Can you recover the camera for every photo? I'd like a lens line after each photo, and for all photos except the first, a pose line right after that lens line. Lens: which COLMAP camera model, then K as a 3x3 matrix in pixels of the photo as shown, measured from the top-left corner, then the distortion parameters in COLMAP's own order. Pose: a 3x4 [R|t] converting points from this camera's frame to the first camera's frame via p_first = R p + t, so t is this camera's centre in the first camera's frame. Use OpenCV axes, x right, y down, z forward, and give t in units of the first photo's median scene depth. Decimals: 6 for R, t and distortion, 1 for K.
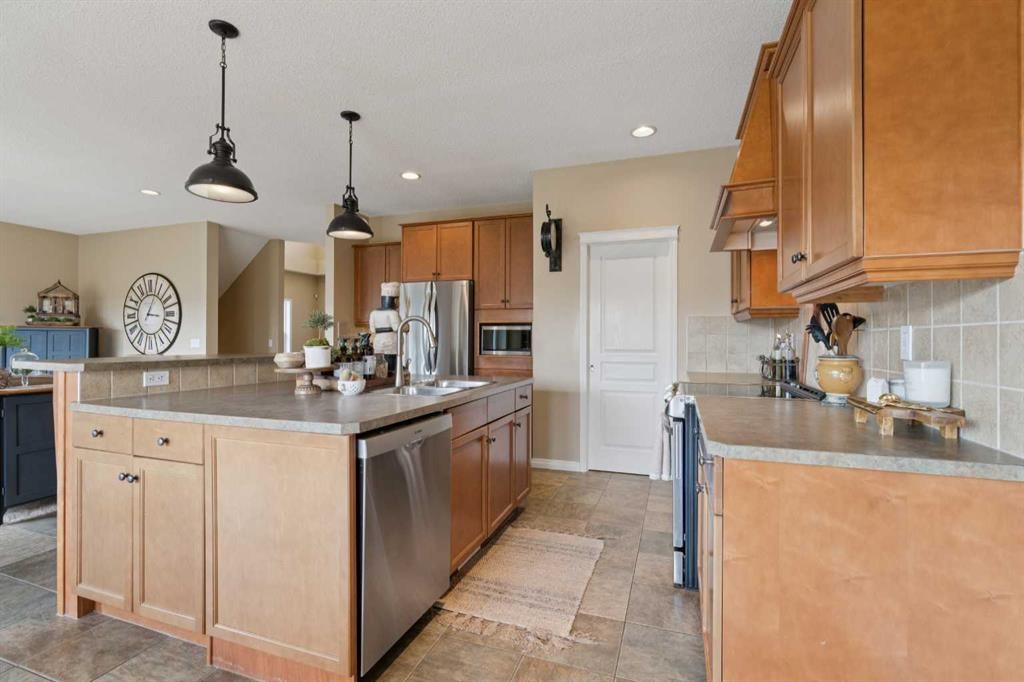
lens RADIAL K [[468.1, 0, 510.0], [0, 468.1, 334.7], [0, 0, 1]] dist [-0.001390, 0.000362]
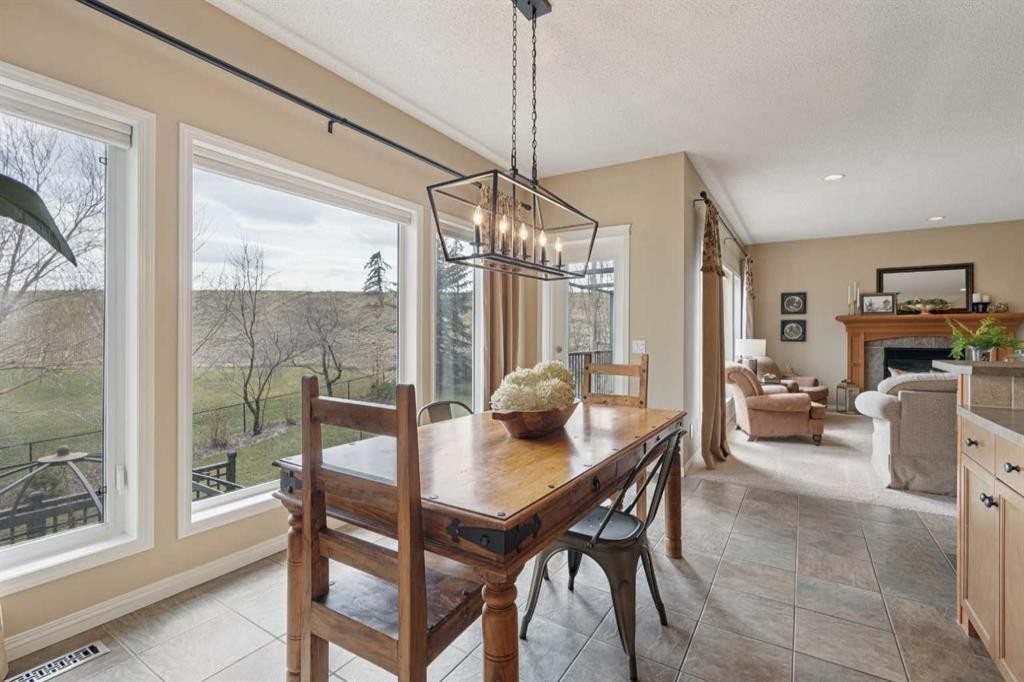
lens RADIAL K [[468.1, 0, 510.0], [0, 468.1, 334.7], [0, 0, 1]] dist [-0.001390, 0.000362]
pose [[-0.220772, -0.012530, -0.975245, 0.215274], [0.006211, 0.999879, -0.014252, 0.006731], [0.975306, -0.009204, -0.220668, 0.319820]]
